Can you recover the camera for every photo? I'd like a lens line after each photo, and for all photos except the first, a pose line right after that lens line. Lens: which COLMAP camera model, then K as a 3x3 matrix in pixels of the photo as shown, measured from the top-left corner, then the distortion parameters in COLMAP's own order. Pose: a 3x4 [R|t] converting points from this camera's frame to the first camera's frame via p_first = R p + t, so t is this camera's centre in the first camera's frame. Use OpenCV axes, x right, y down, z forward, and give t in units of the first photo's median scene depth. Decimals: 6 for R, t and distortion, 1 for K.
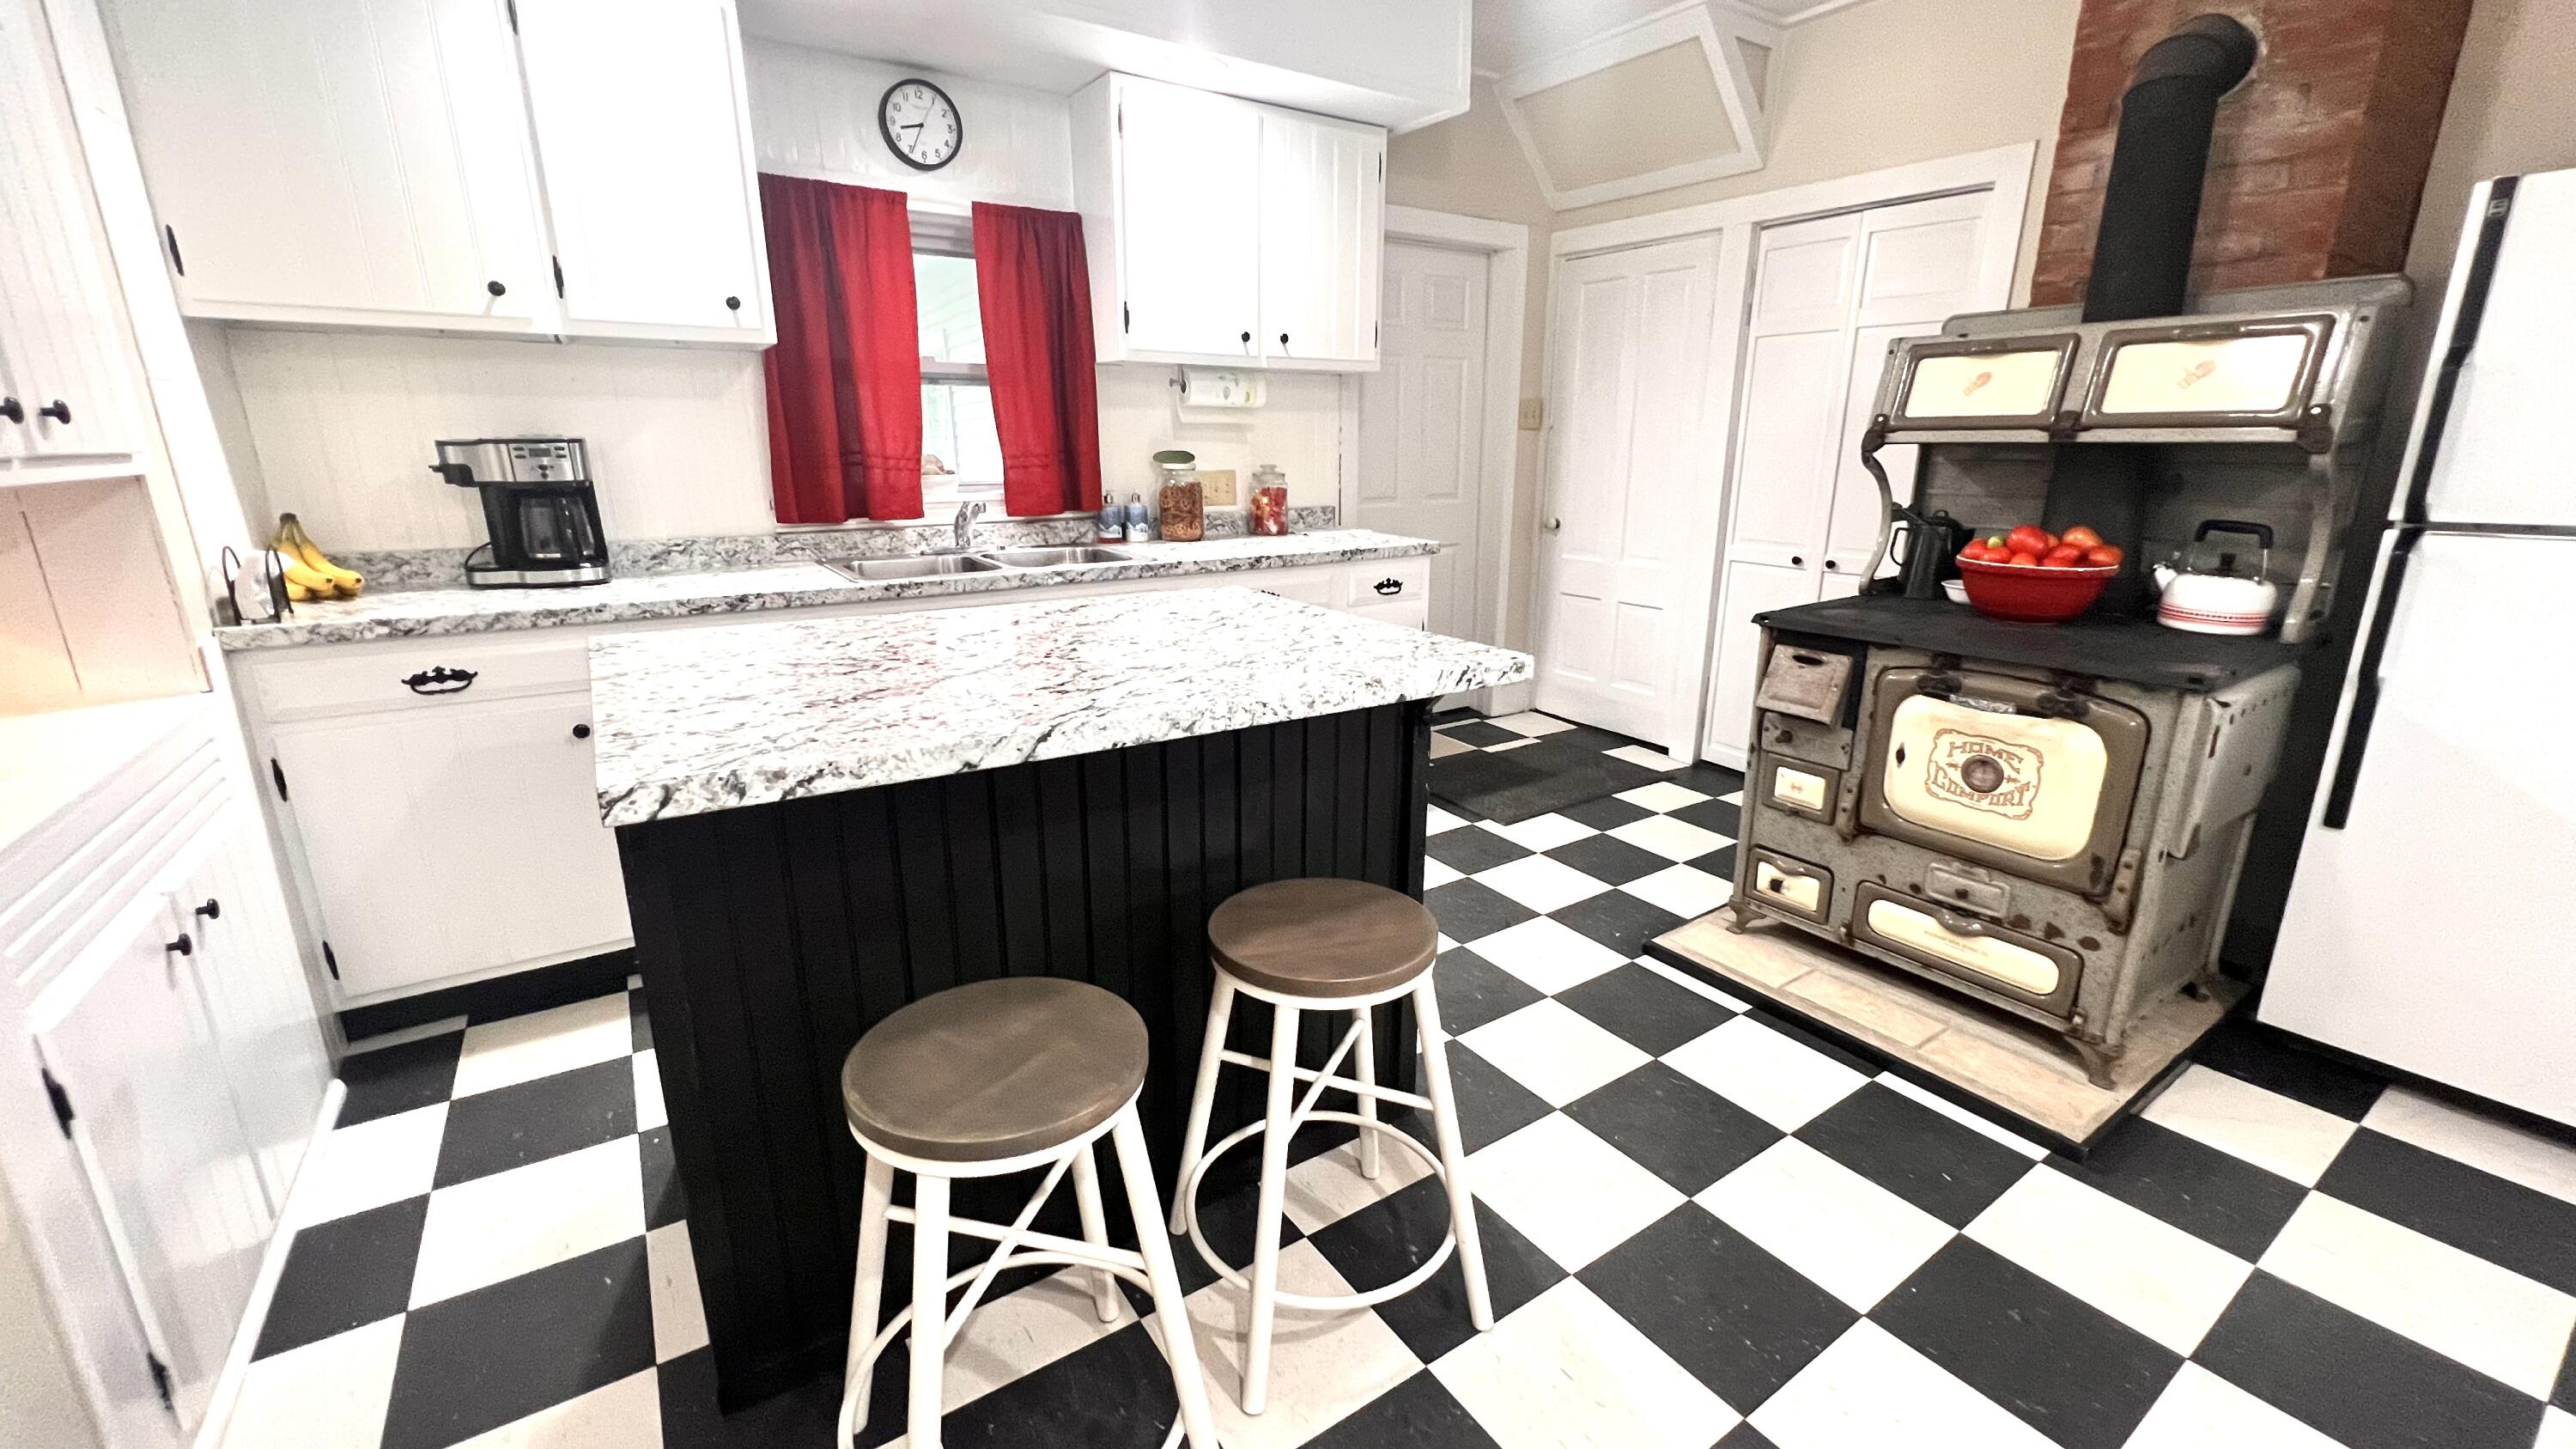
lens RADIAL K [[1025.3, 0, 1292.9], [0, 1025.3, 726.5], [0, 0, 1]] dist [-0.001924, 0.000773]
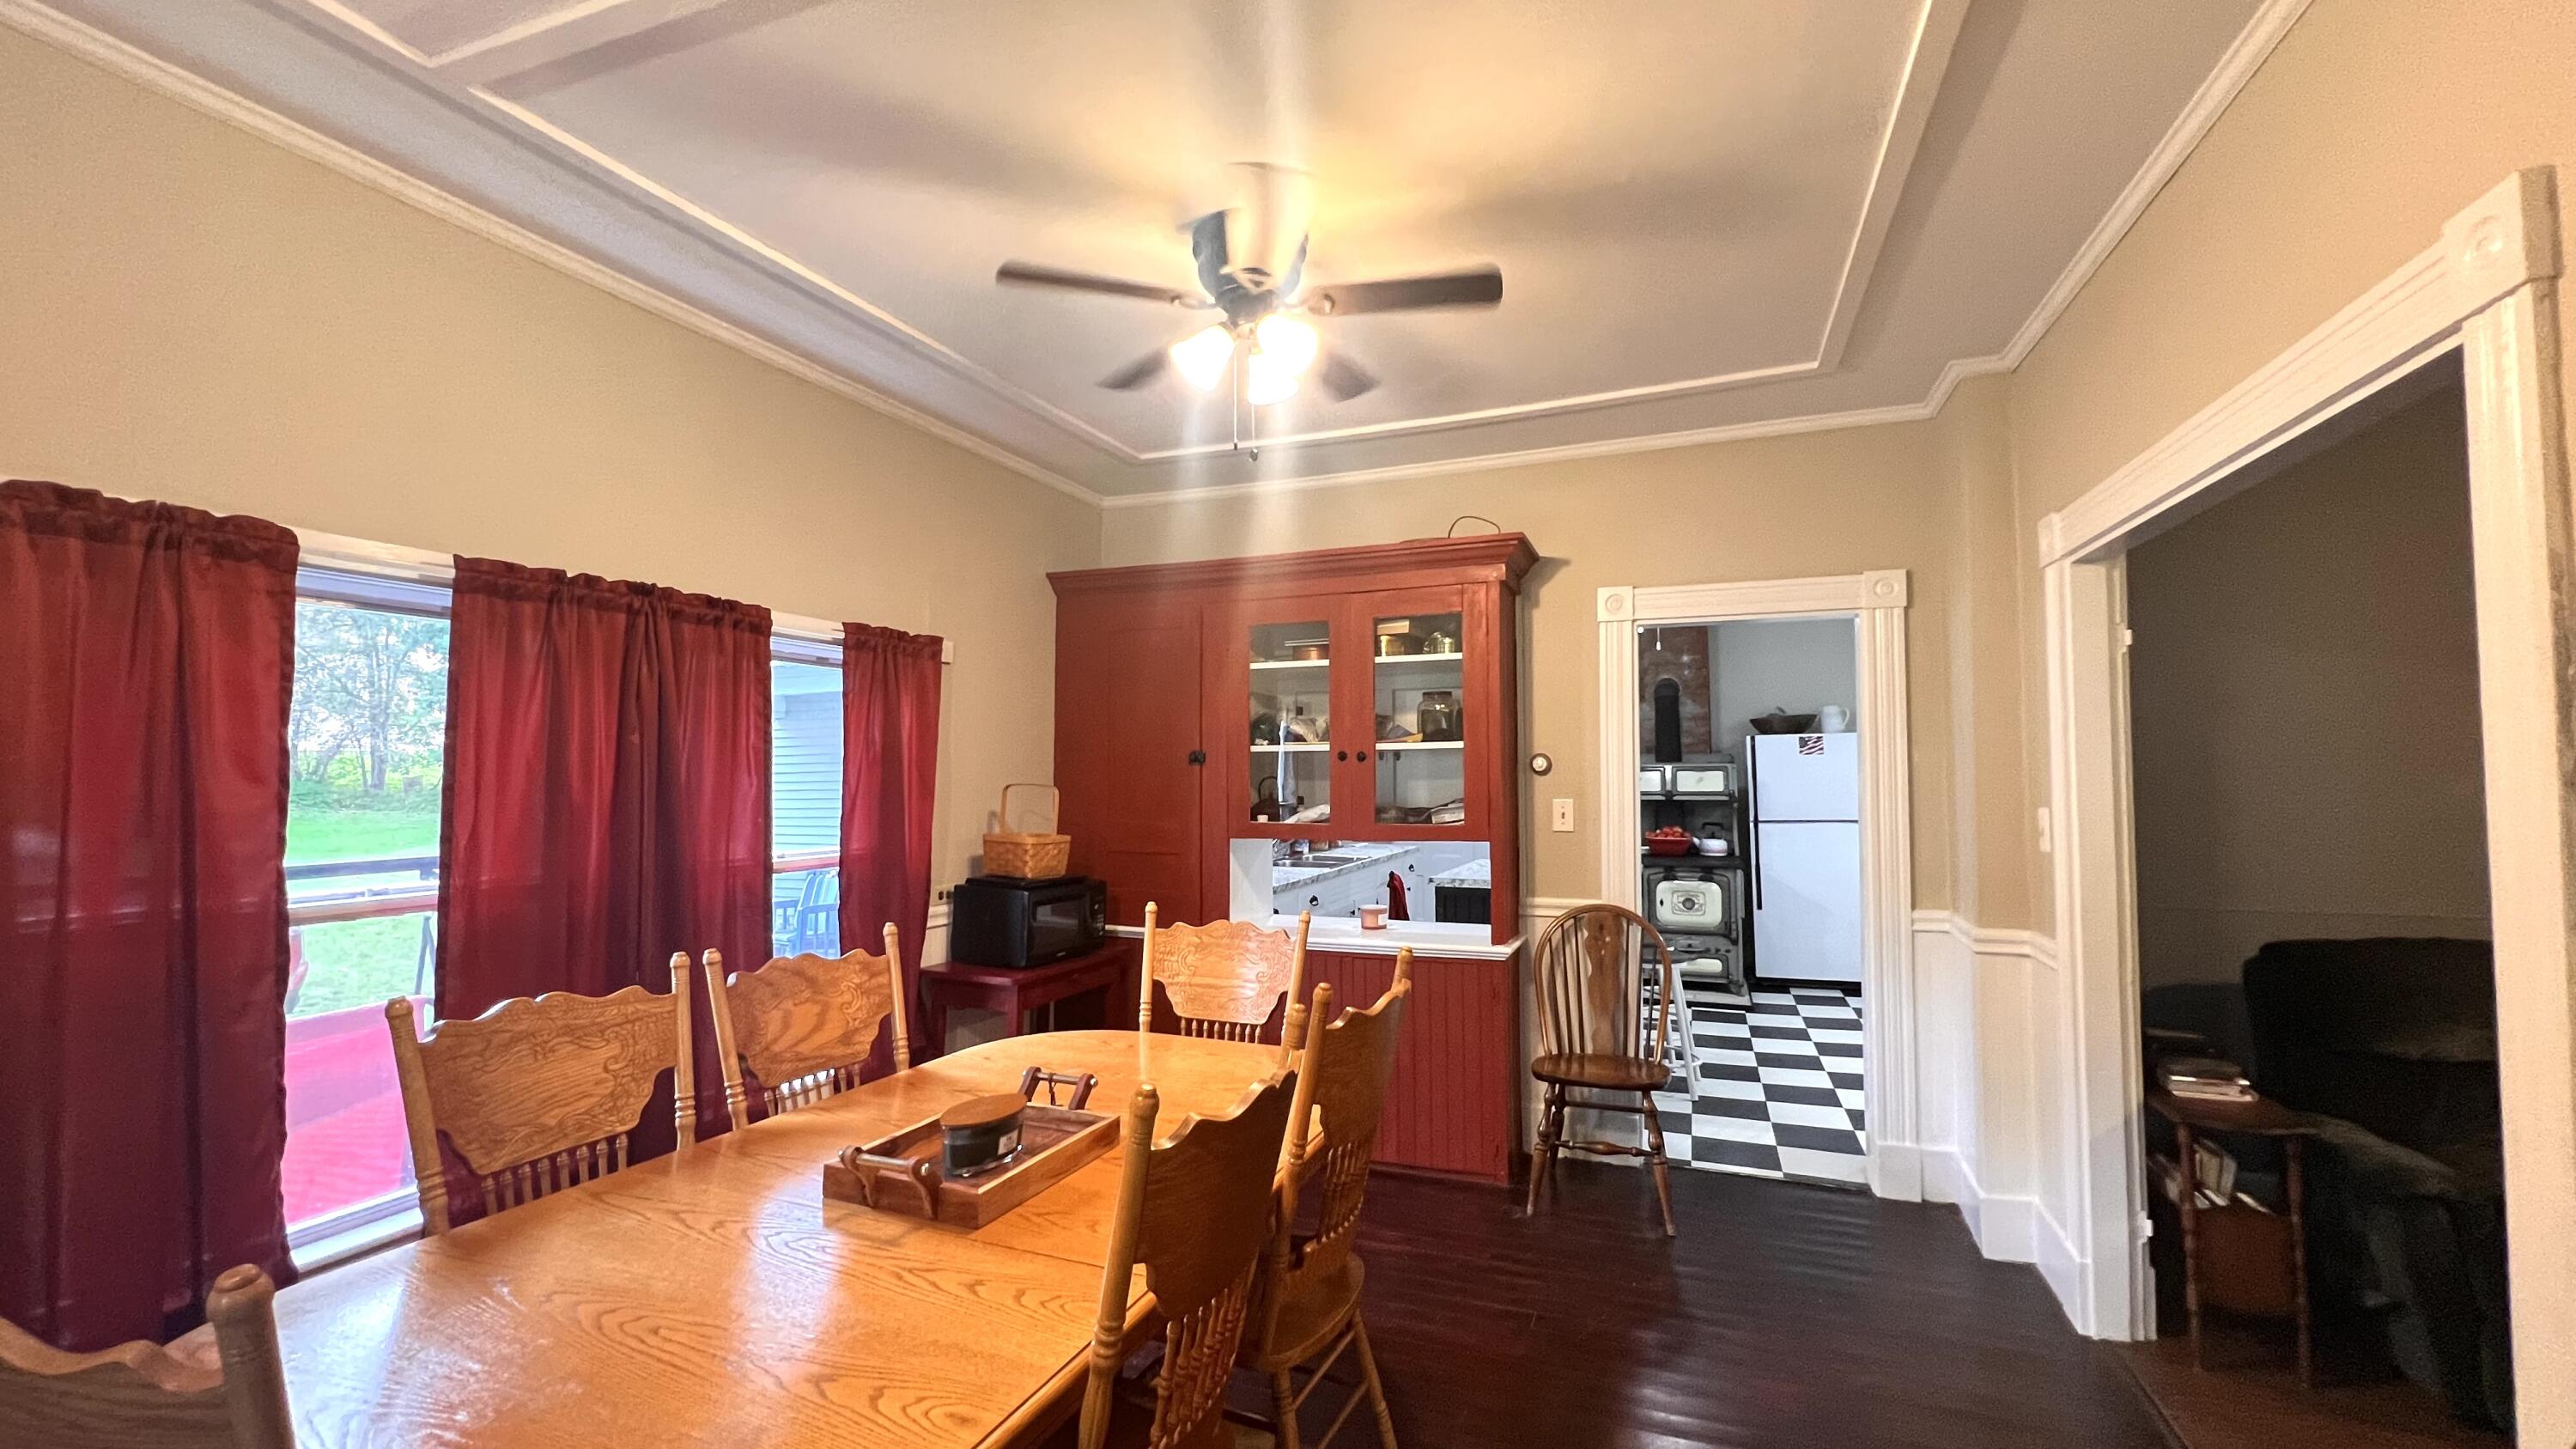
lens RADIAL K [[1025.3, 0, 1268.7], [0, 1025.3, 733.4], [0, 0, 1]] dist [-0.001924, 0.000773]
pose [[0.835735, 0.018298, 0.548827, -2.151039], [0.158759, 0.948713, -0.273384, 0.208889], [-0.525682, 0.315608, 0.789968, -0.973130]]
